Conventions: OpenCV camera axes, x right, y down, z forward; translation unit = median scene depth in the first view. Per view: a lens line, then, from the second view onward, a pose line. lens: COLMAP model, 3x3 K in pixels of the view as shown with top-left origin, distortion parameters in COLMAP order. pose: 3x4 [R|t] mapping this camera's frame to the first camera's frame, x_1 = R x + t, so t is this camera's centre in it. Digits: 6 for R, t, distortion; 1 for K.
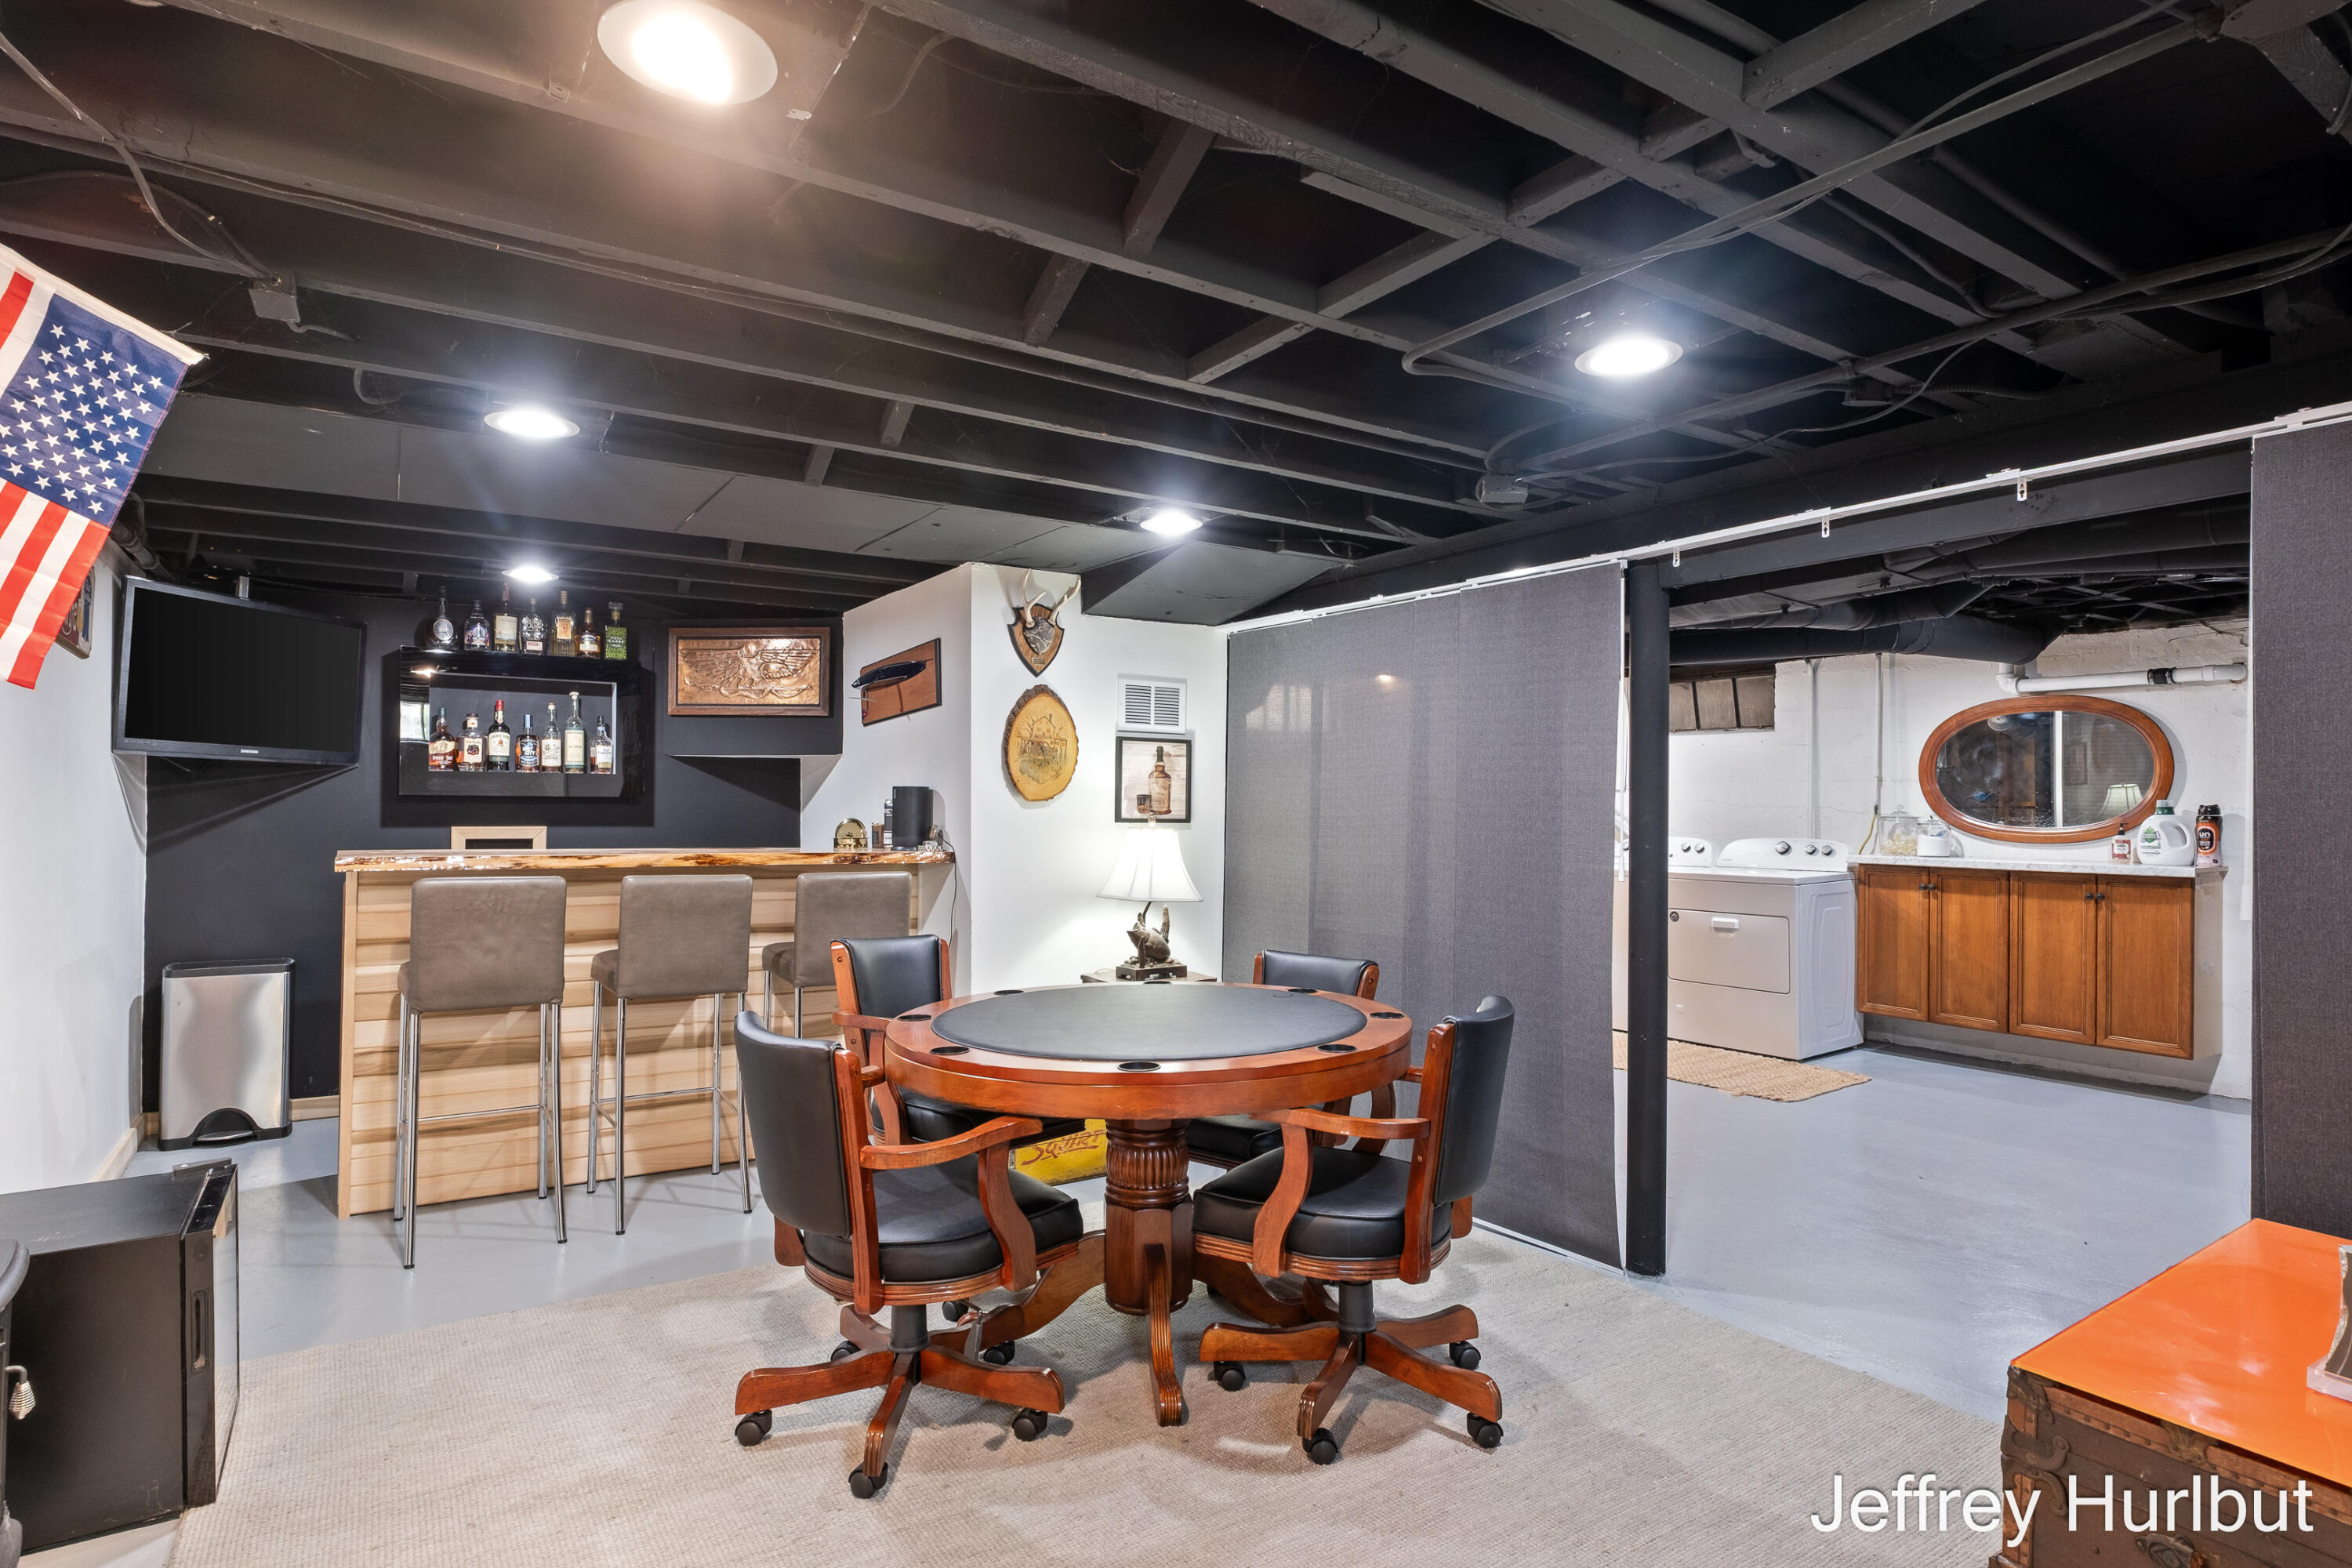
lens RADIAL K [[1236.3, 0, 1176.0], [0, 1236.3, 784.0], [0, 0, 1]] dist [-0.030233, 0.011416]
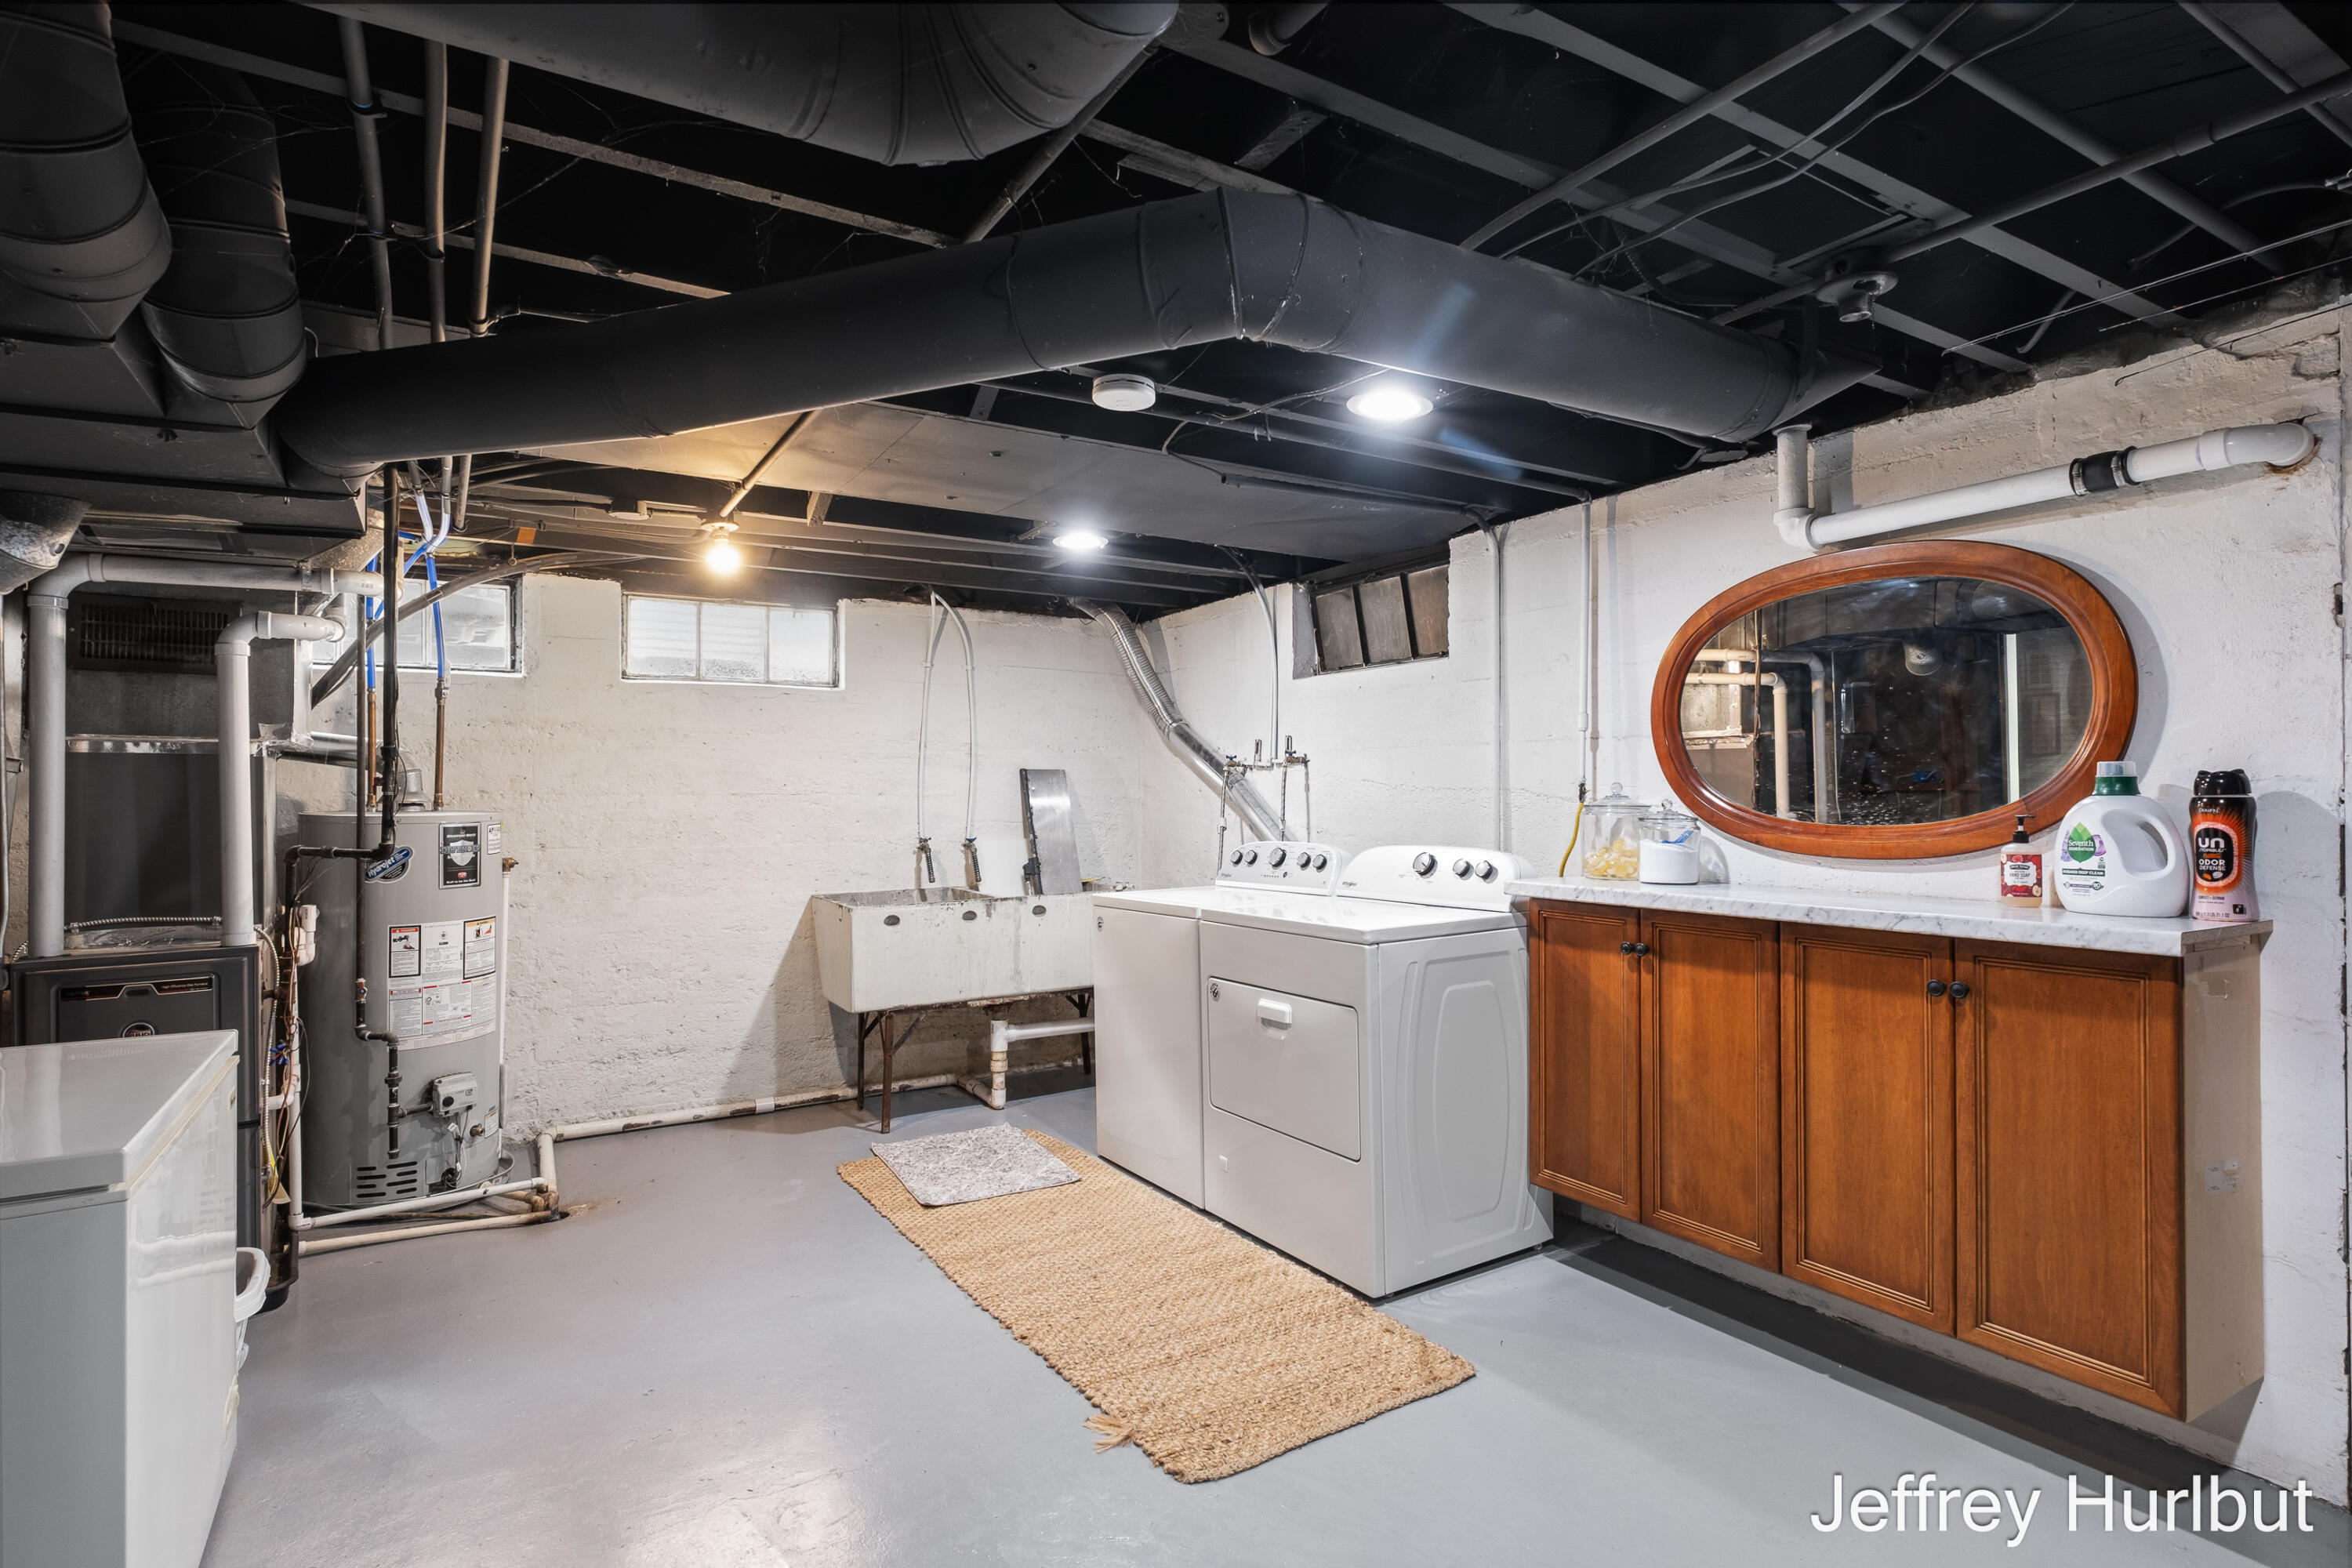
lens RADIAL K [[1210.8, 0, 1179.2], [0, 1210.8, 772.9], [0, 0, 1]] dist [-0.001168, -0.000764]
pose [[0.999567, -0.009371, -0.027882, 0.472042], [0.009245, 0.999946, -0.004673, 0.015361], [0.027925, 0.004413, 0.999600, 0.540196]]
